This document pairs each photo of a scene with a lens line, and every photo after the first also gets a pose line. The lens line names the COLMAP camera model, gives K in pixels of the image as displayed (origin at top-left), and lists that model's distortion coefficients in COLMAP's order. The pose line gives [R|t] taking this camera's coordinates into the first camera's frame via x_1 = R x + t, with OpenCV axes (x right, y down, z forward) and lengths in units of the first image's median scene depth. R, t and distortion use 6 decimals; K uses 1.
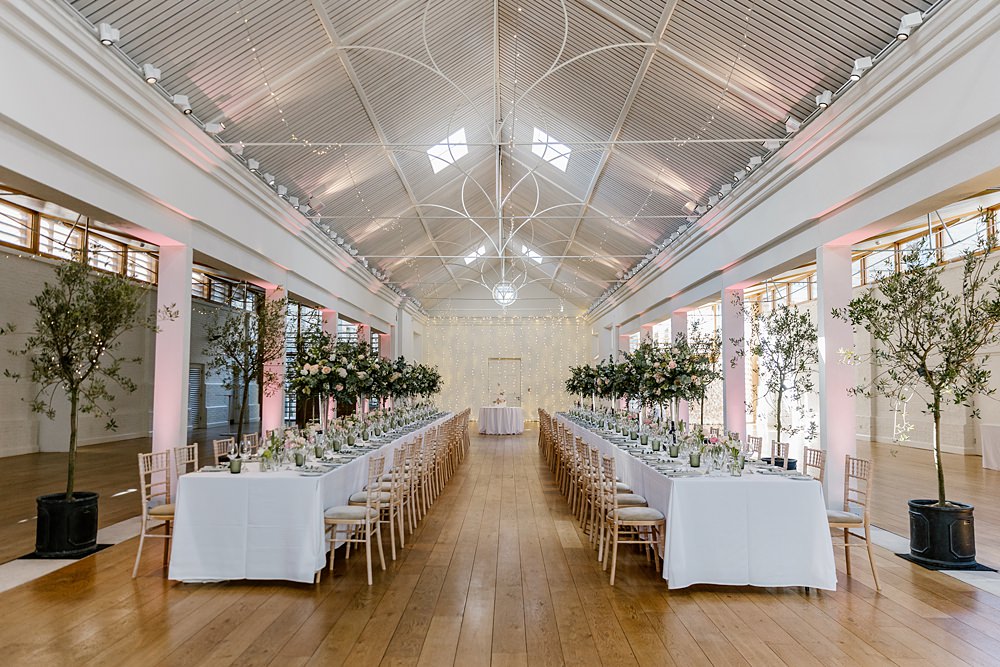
lens RADIAL K [[648.5, 0, 496.2], [0, 648.5, 354.5], [0, 0, 1]] dist [0.018257, 0.000897]
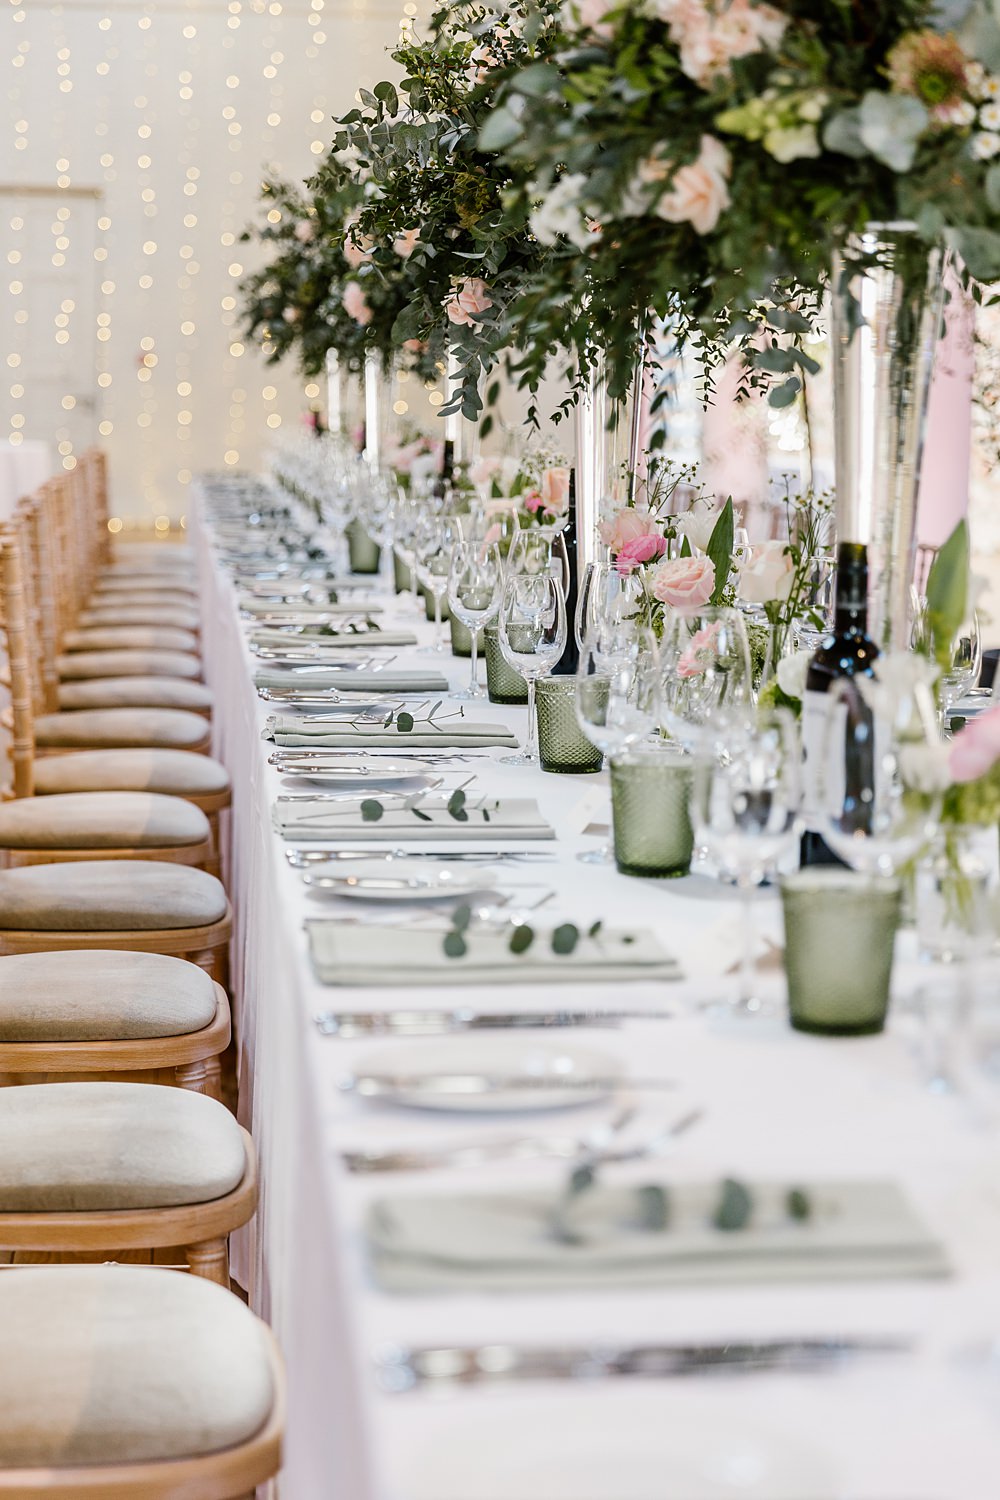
lens RADIAL K [[3104.9, 0, 492.9], [0, 3104.9, 747.5], [0, 0, 1]] dist [0.000805, 0.000000]
pose [[0.989952, 0.003695, 0.141355, 0.141451], [-0.028081, 0.984886, 0.170914, 0.051367], [-0.138587, -0.173166, 0.975093, 0.510470]]
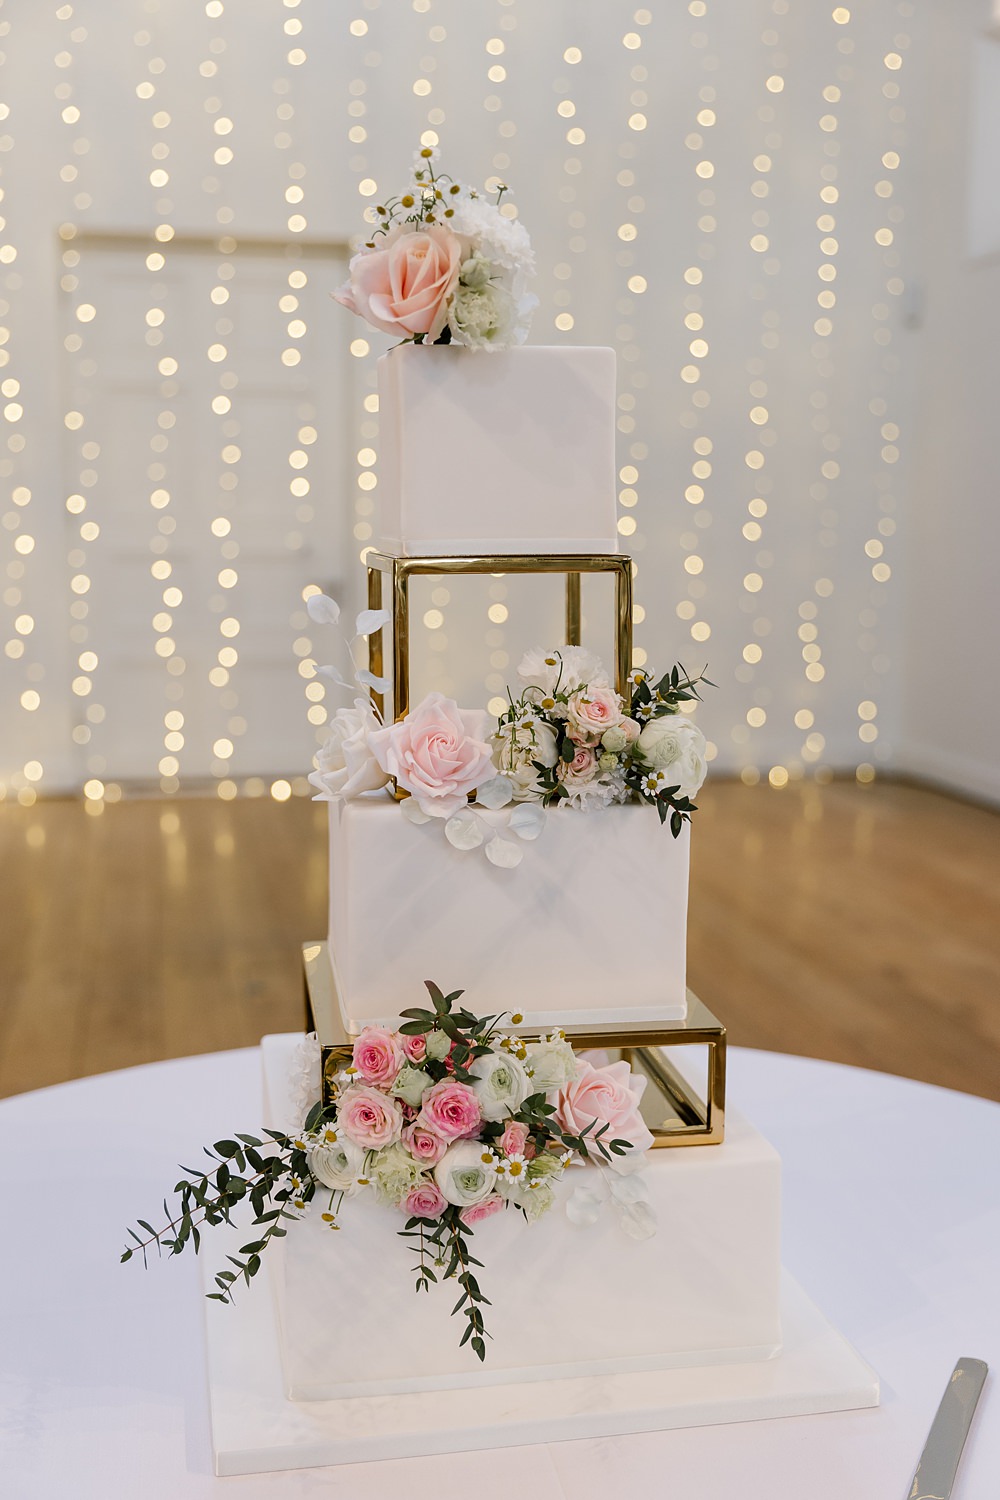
lens RADIAL K [[1606.7, 0, 503.3], [0, 1606.7, 749.6], [0, 0, 1]] dist [0.000607, 0.000000]
pose [[0.984673, -0.024470, 0.172686, 0.069452], [-0.007317, 0.983442, 0.181077, 0.266052], [-0.174257, -0.179565, 0.968189, 4.451537]]
